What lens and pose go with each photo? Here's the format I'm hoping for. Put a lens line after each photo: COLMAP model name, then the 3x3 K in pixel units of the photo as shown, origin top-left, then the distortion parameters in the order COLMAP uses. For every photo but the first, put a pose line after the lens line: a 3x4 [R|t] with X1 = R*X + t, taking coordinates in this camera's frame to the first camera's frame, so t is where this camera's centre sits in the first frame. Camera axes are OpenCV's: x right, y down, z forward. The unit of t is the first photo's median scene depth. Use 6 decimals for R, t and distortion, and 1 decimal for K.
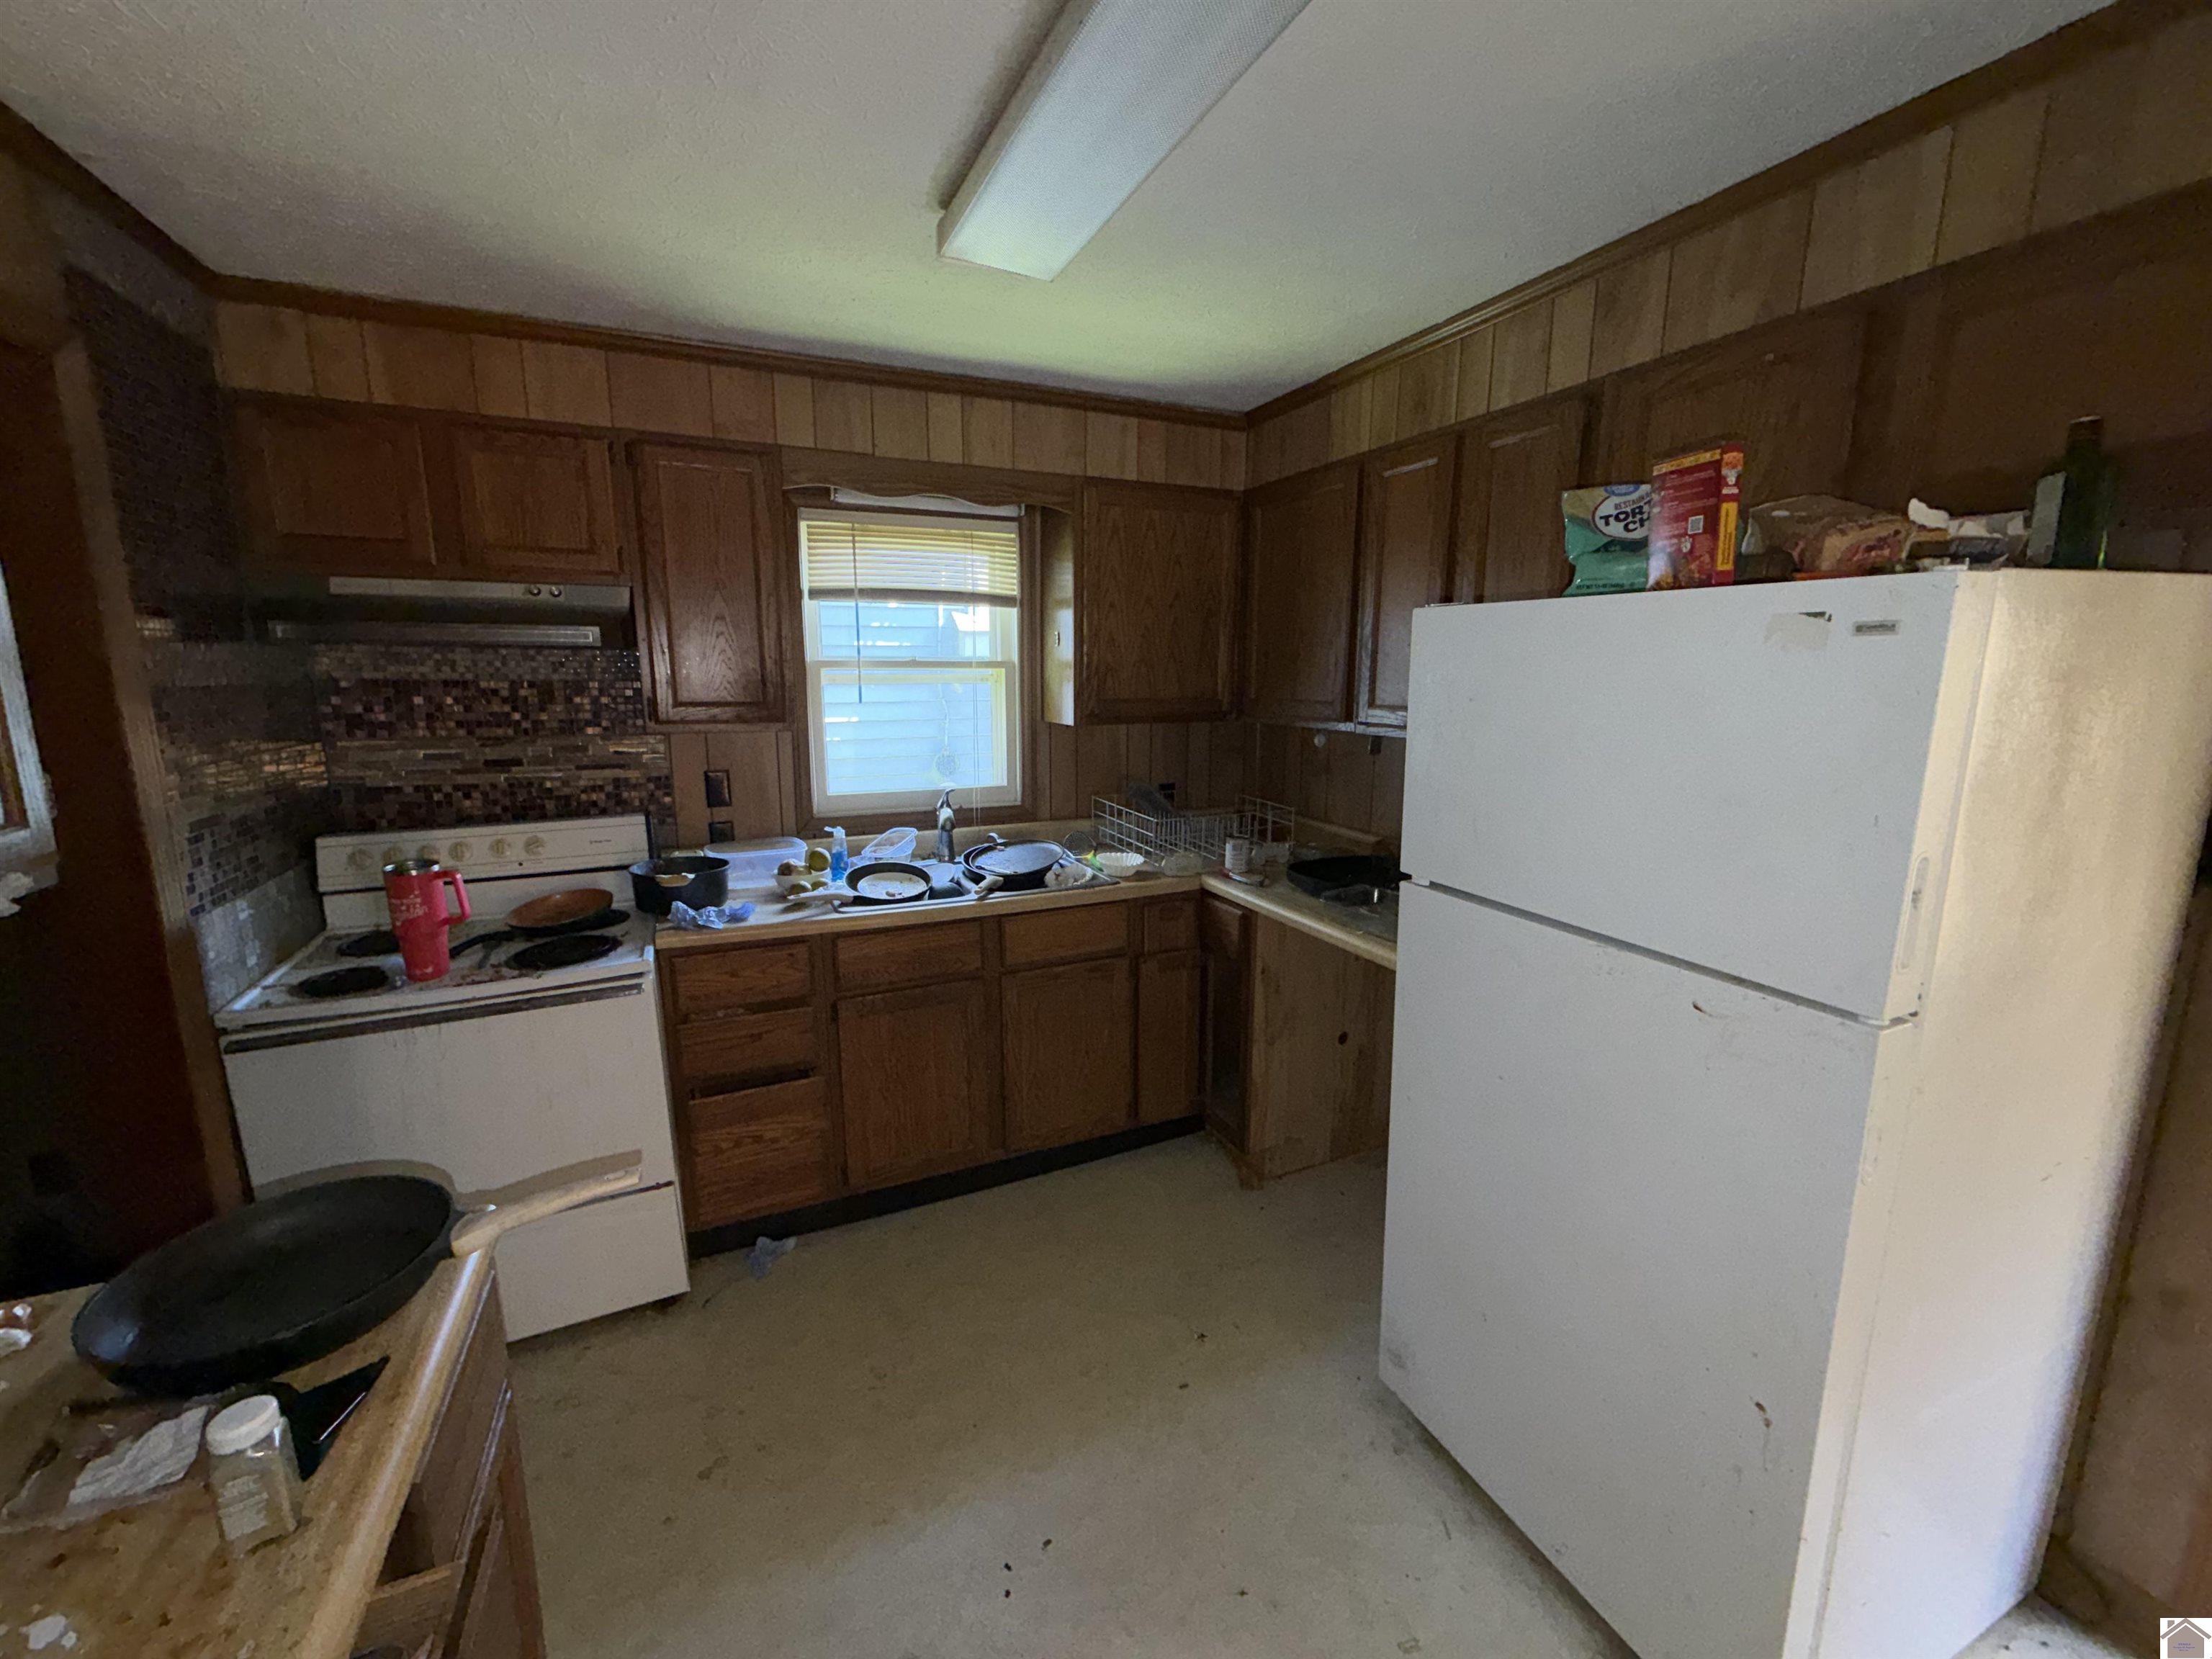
lens RADIAL K [[886.9, 0, 1104.6], [0, 886.9, 828.7], [0, 0, 1]] dist [0.004169, -0.000113]
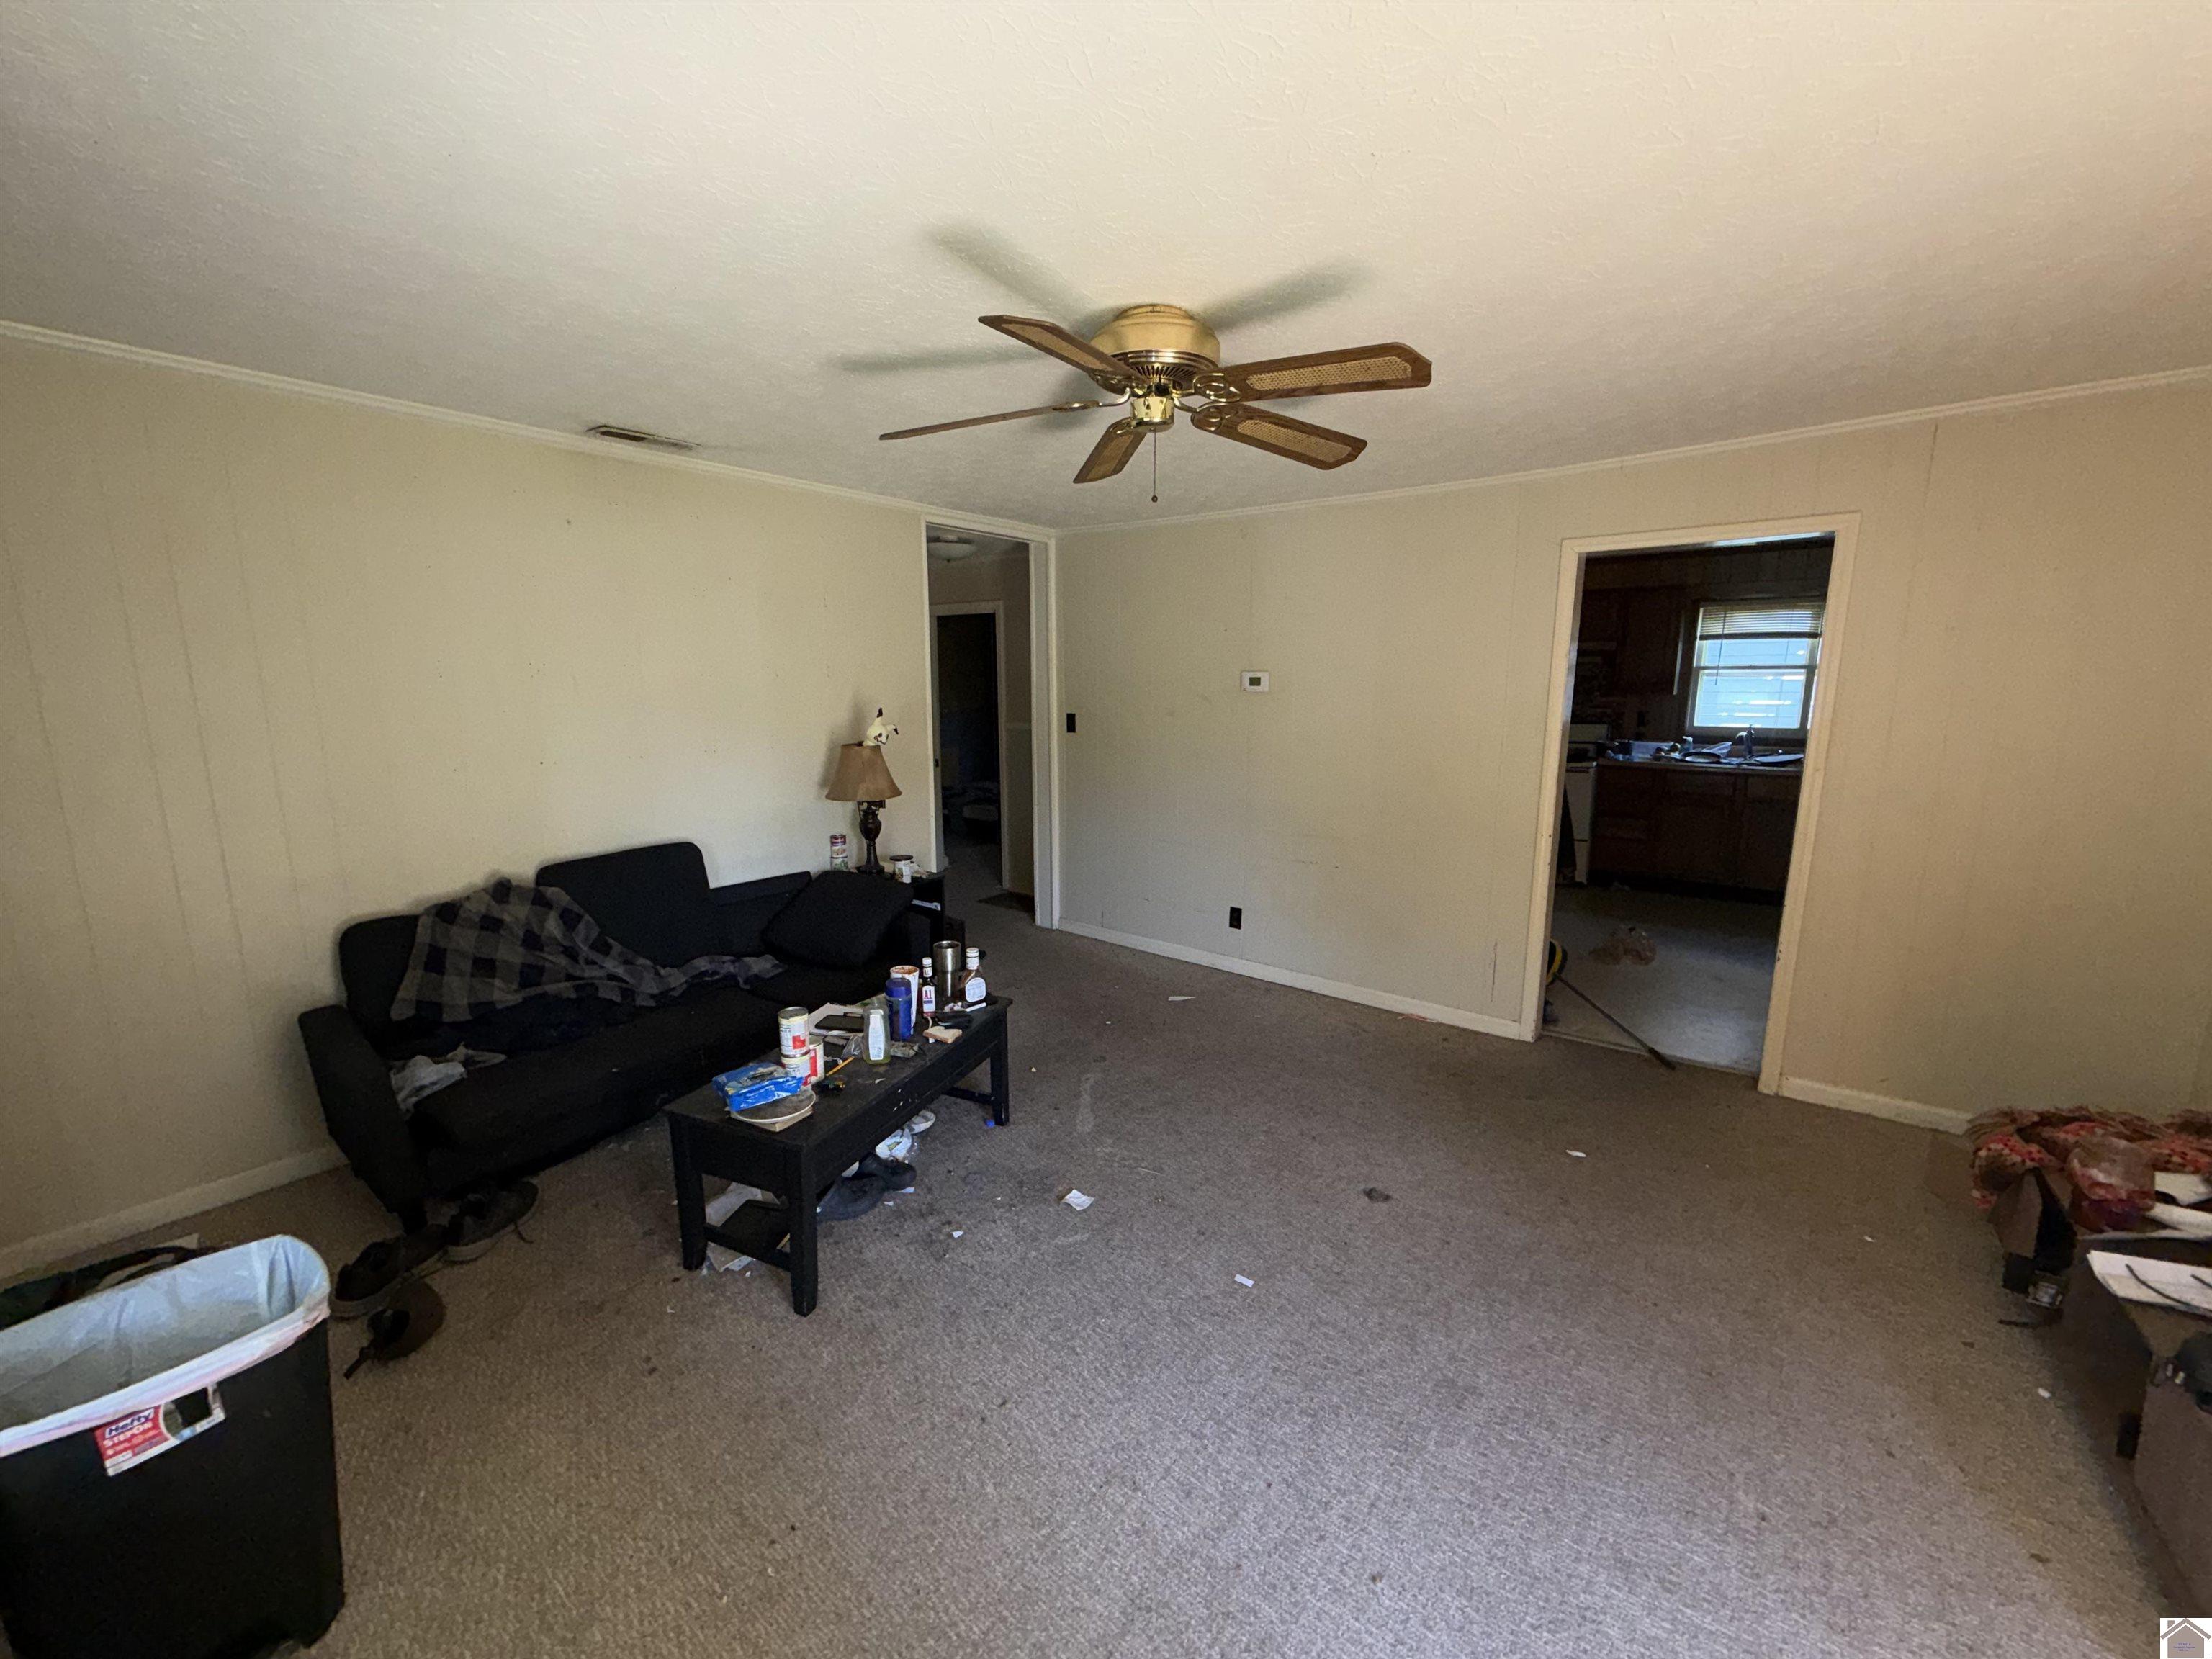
lens RADIAL K [[886.9, 0, 1101.7], [0, 886.9, 840.3], [0, 0, 1]] dist [0.004169, -0.000113]
pose [[0.473002, 0.153942, -0.867508, 1.218867], [-0.148193, 0.984491, 0.093900, 0.323167], [0.868509, 0.084143, 0.488479, -1.725468]]
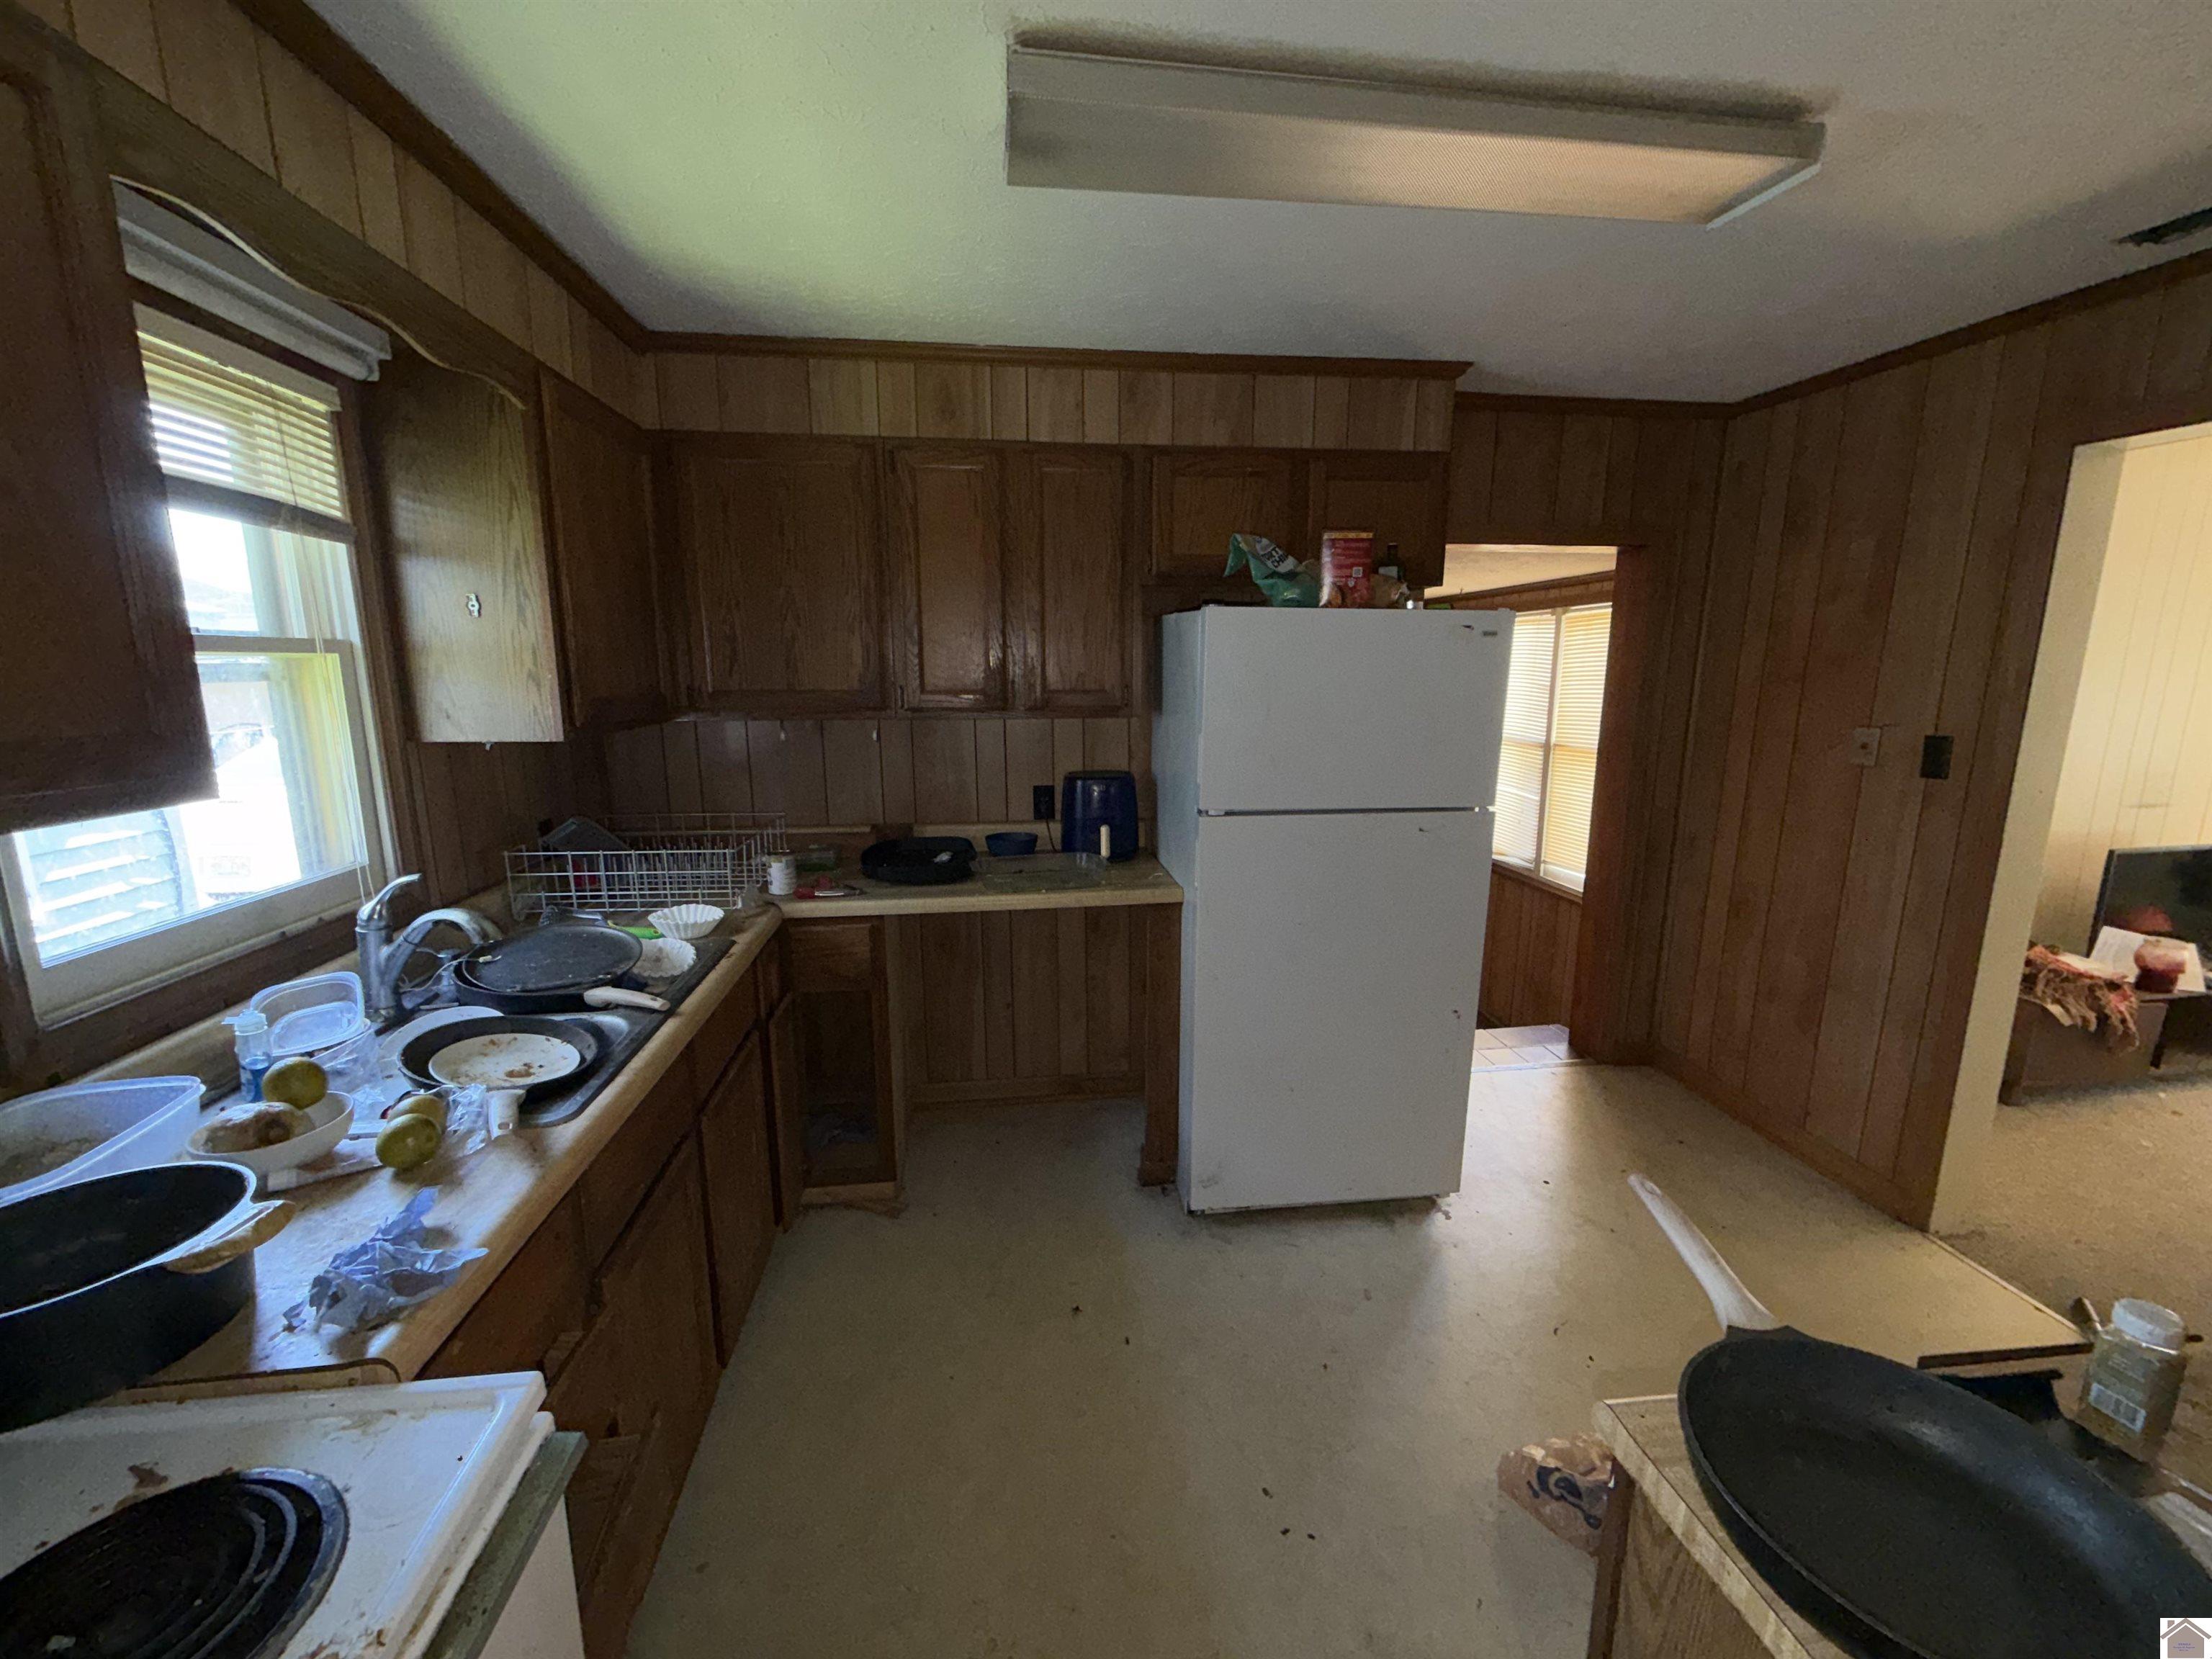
lens RADIAL K [[886.9, 0, 1100.9], [0, 886.9, 829.5], [0, 0, 1]] dist [0.004169, -0.000113]
pose [[0.294911, -0.176399, 0.939101, -0.664471], [0.172984, 0.976429, 0.129088, -0.083120], [-0.939736, 0.124380, 0.318474, 0.521751]]
